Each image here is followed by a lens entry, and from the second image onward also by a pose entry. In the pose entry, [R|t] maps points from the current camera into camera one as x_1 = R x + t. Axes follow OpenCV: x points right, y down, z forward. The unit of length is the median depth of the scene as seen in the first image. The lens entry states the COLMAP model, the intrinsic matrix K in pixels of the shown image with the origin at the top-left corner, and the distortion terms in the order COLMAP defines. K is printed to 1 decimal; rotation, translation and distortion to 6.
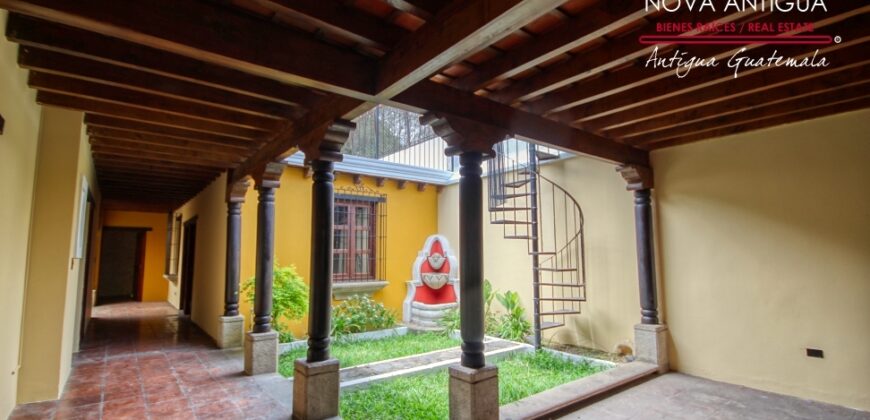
lens RADIAL K [[402.7, 0, 435.0], [0, 402.7, 210.0], [0, 0, 1]] dist [-0.000161, 0.000061]
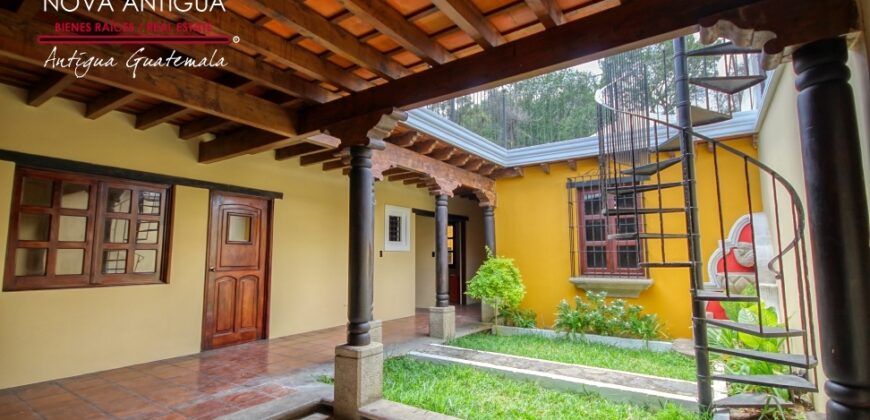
lens RADIAL K [[402.7, 0, 435.0], [0, 402.7, 210.0], [0, 0, 1]] dist [-0.000161, 0.000061]
pose [[0.293778, -0.109238, -0.949611, 0.566240], [0.111090, 0.990618, -0.079588, 0.064645], [0.949396, -0.082111, 0.303157, 0.417307]]
